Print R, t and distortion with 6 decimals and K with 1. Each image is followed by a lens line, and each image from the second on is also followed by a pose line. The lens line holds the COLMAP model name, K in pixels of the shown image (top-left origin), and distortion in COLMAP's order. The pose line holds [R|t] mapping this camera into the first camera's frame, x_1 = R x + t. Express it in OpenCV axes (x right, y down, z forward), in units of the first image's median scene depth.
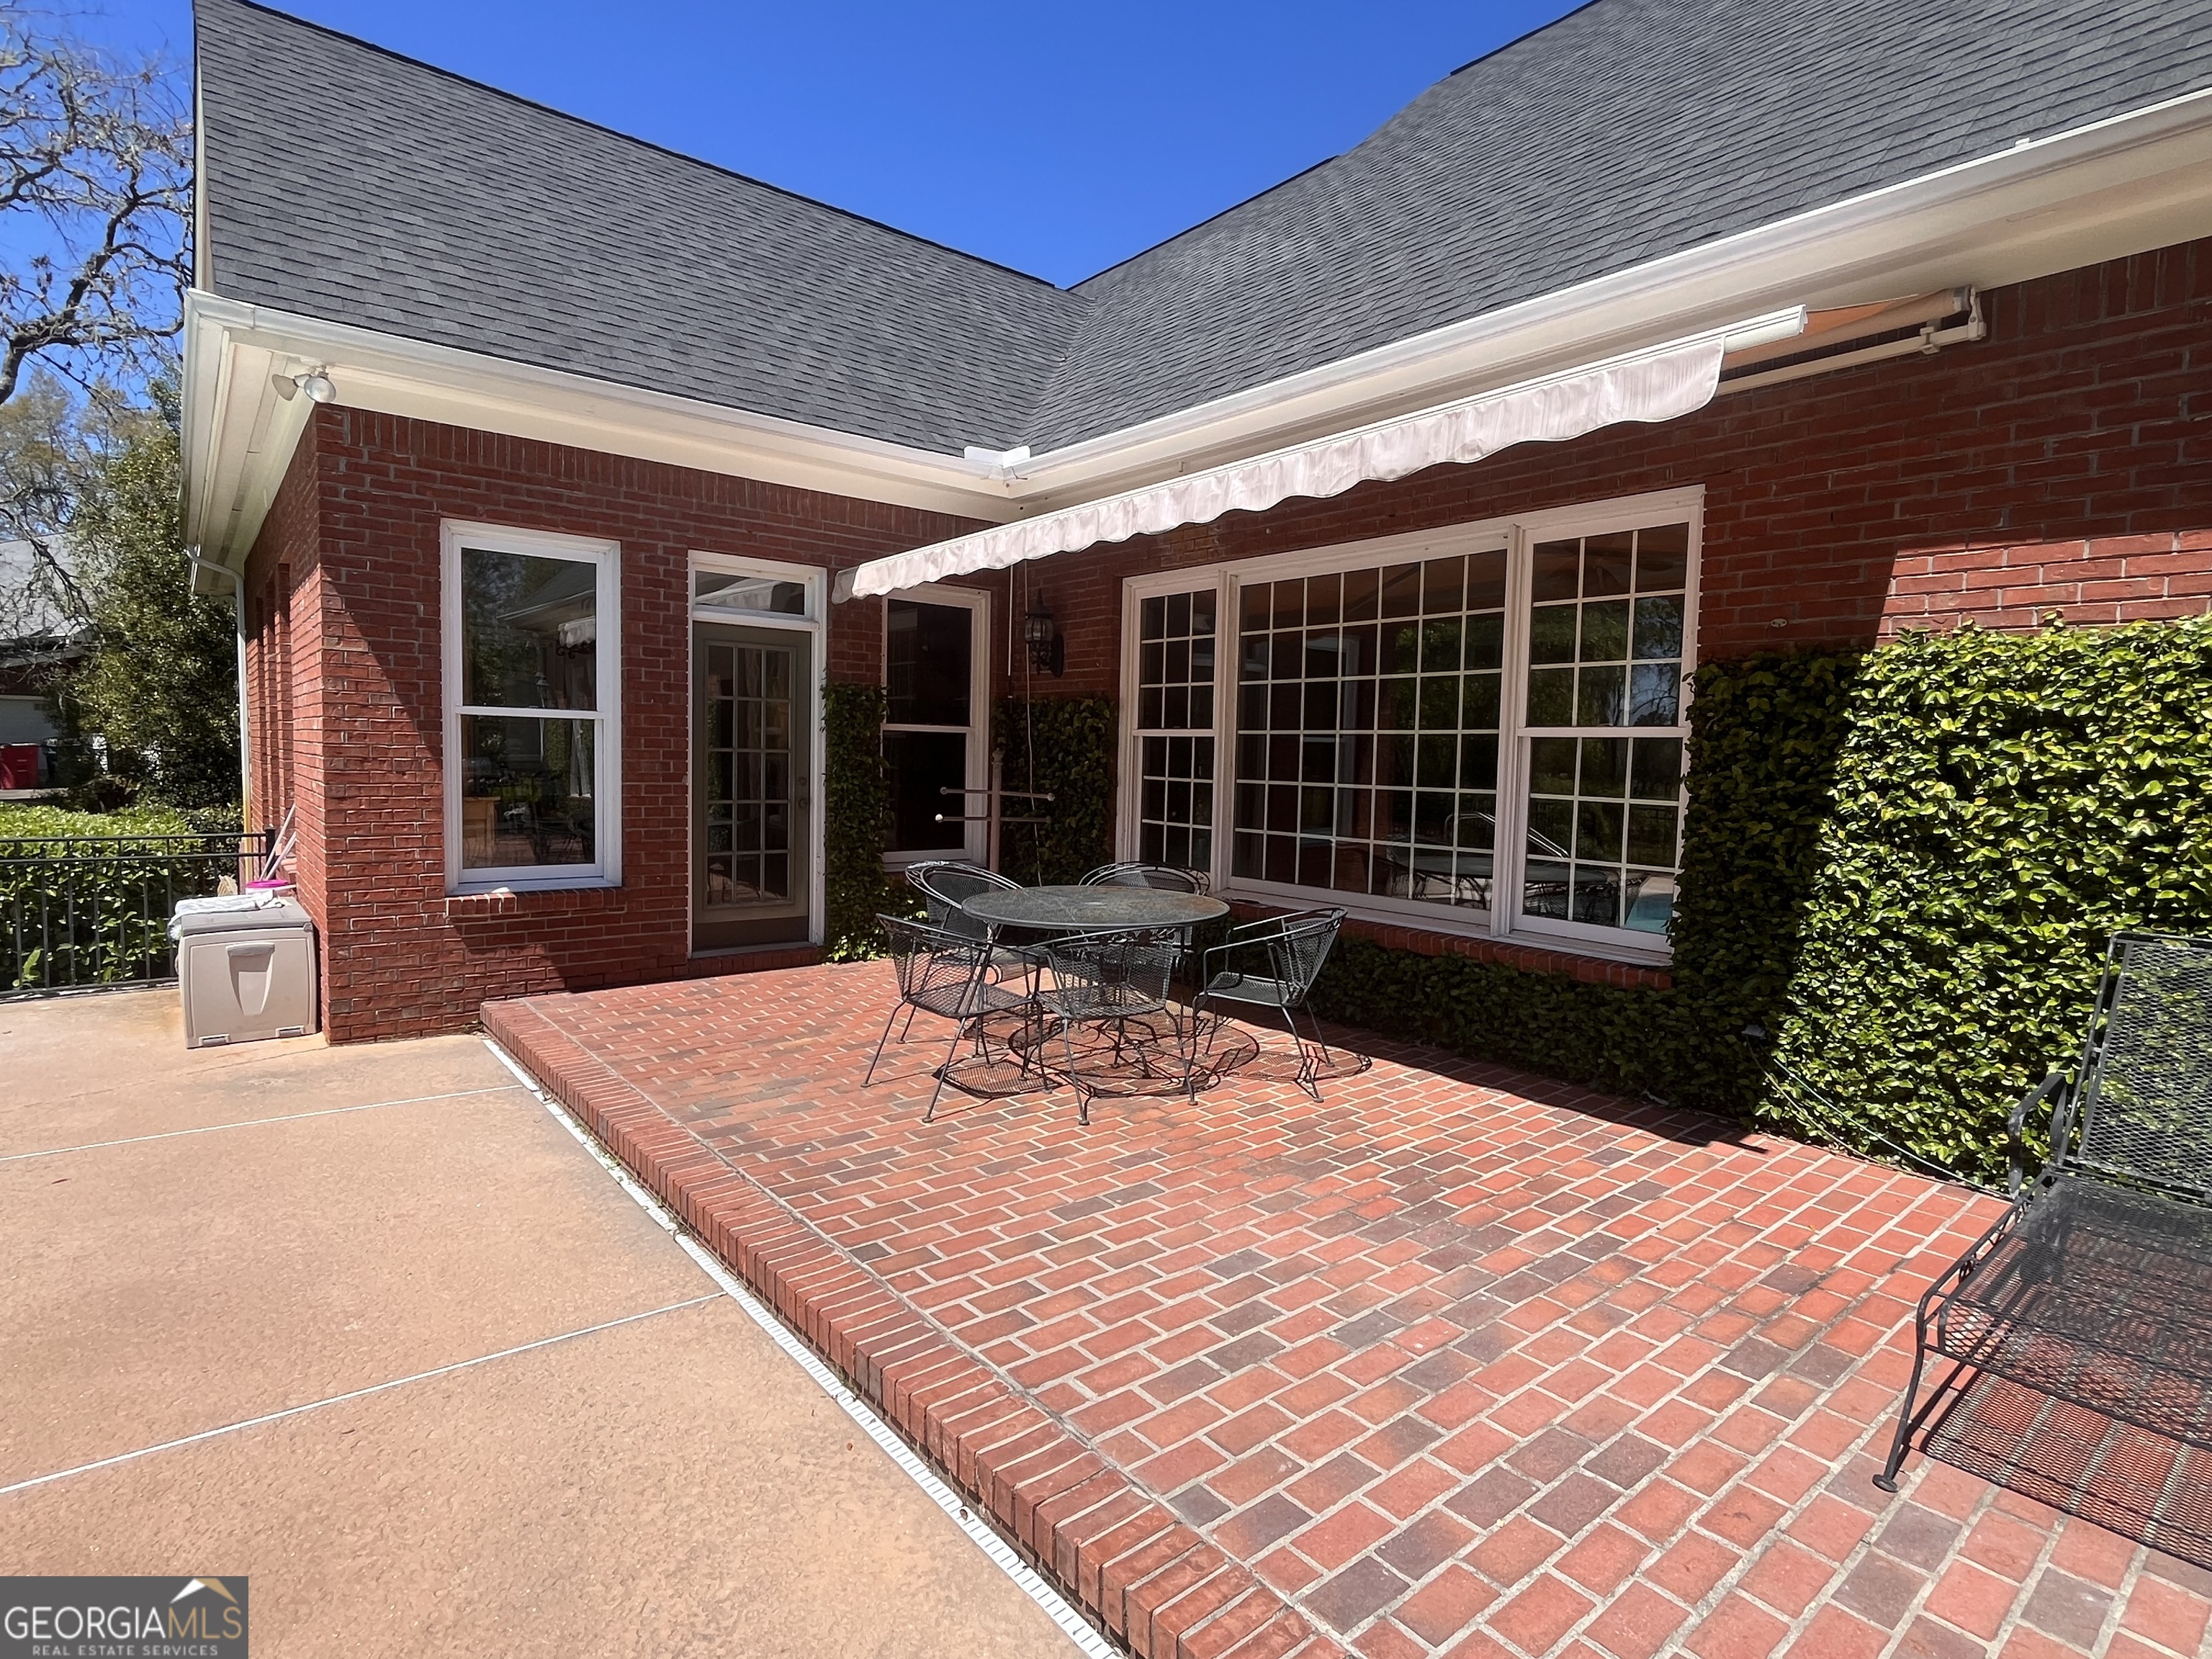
lens RADIAL K [[1126.3, 0, 1090.3], [0, 1126.3, 825.1], [0, 0, 1]] dist [-0.001598, -0.000660]
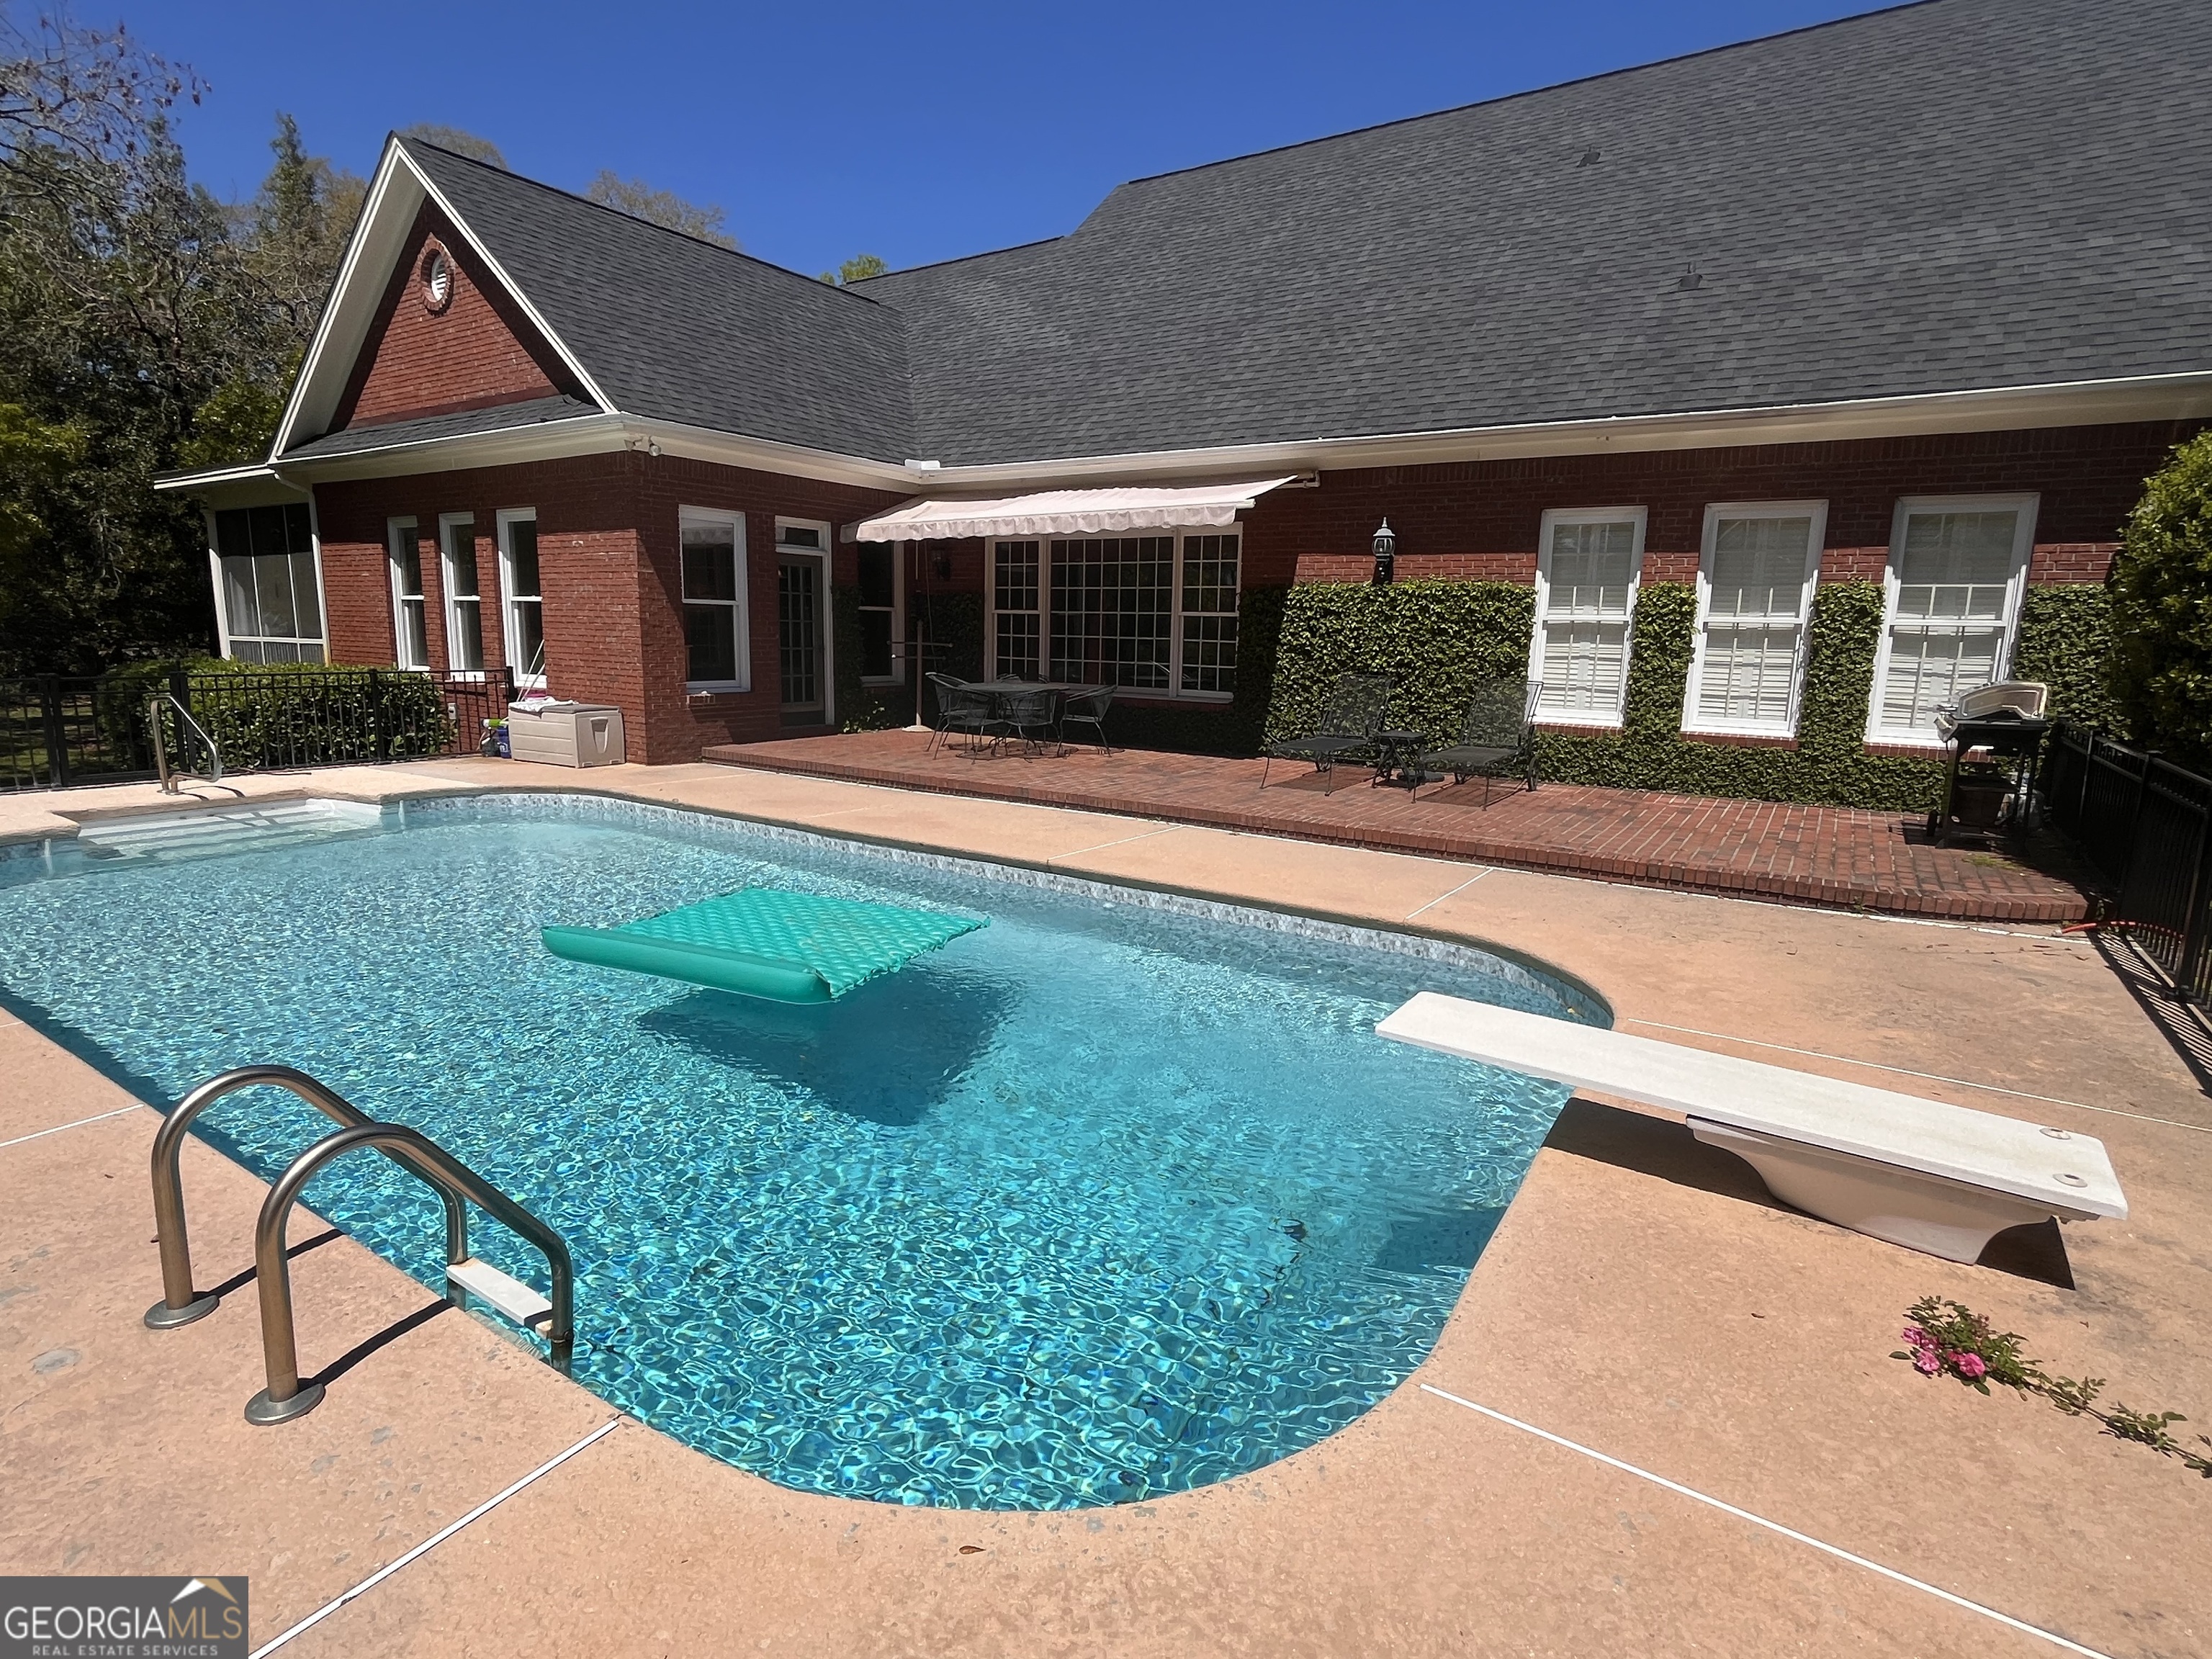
lens RADIAL K [[1126.3, 0, 1090.3], [0, 1126.3, 825.1], [0, 0, 1]] dist [-0.001598, -0.000660]
pose [[0.955810, -0.053770, 0.289025, -0.442938], [0.019394, 0.992522, 0.120512, 0.061789], [-0.293344, -0.109581, 0.949706, -1.090150]]
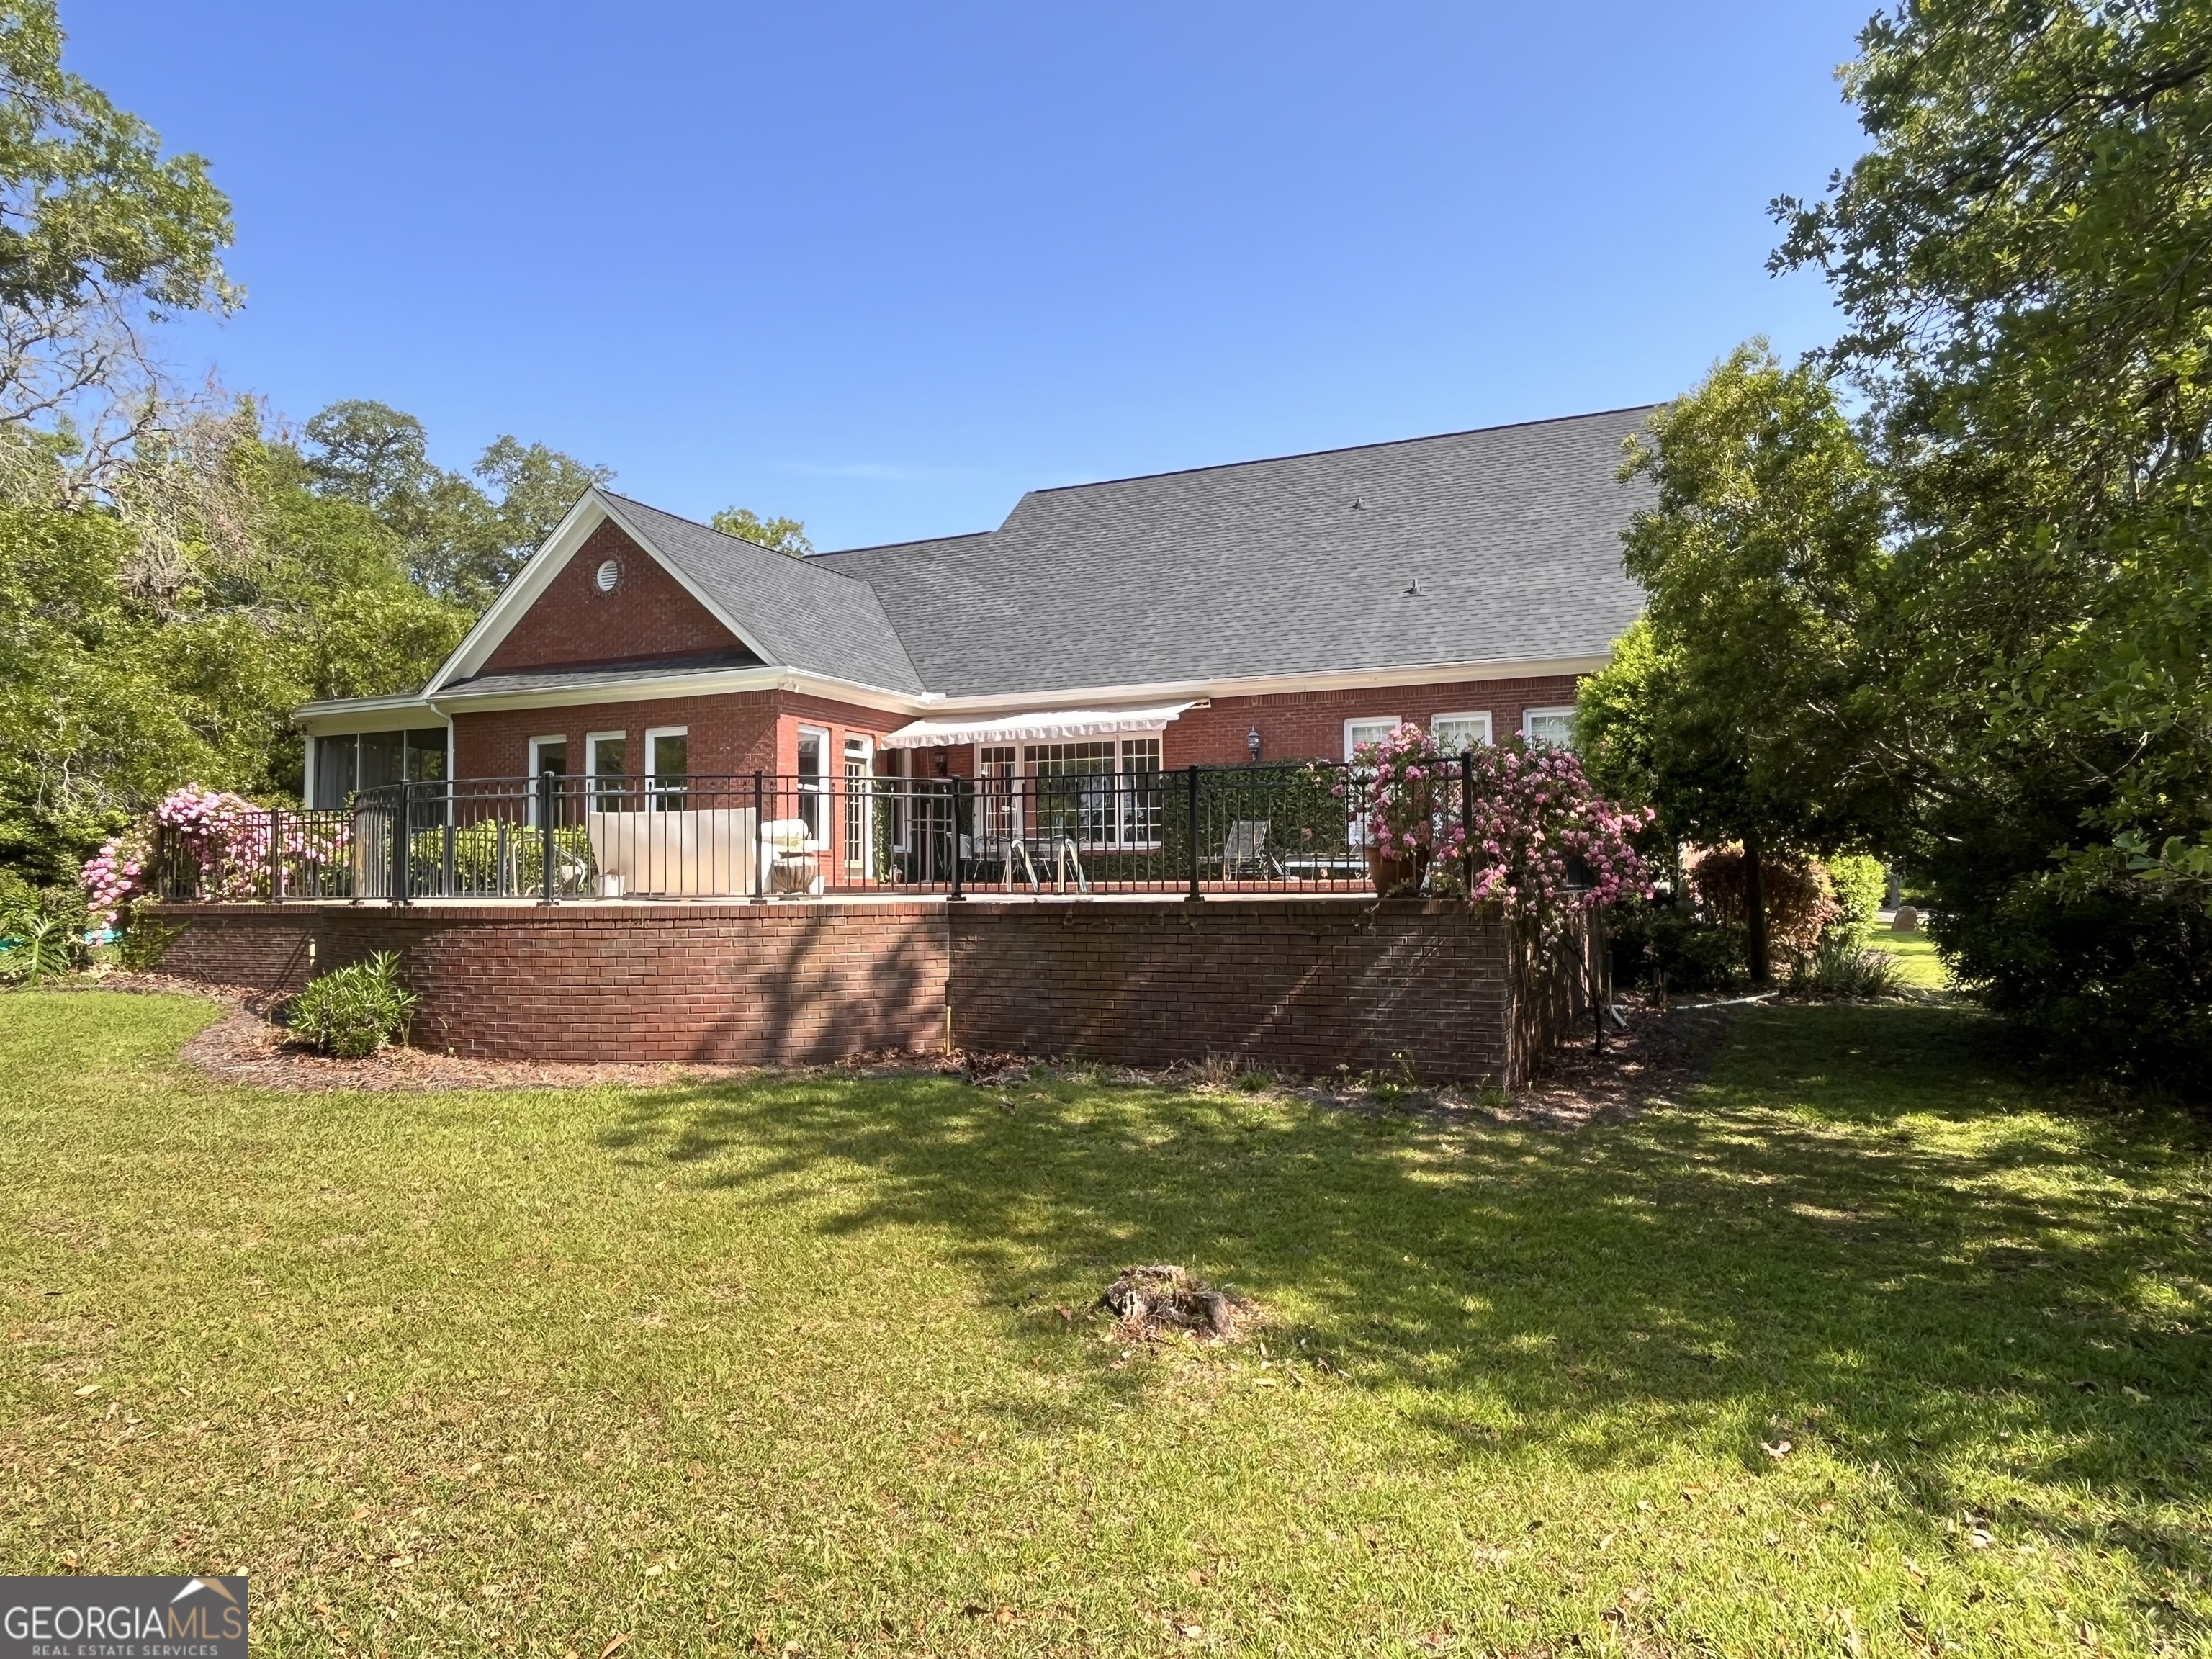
lens RADIAL K [[1494.6, 0, 1075.9], [0, 1494.6, 831.5], [0, 0, 1]] dist [0.001680, 0.000077]
pose [[0.898954, -0.010186, 0.437925, -1.534480], [0.056032, 0.994191, -0.091895, 0.396648], [-0.434445, 0.107147, 0.894303, -2.666378]]
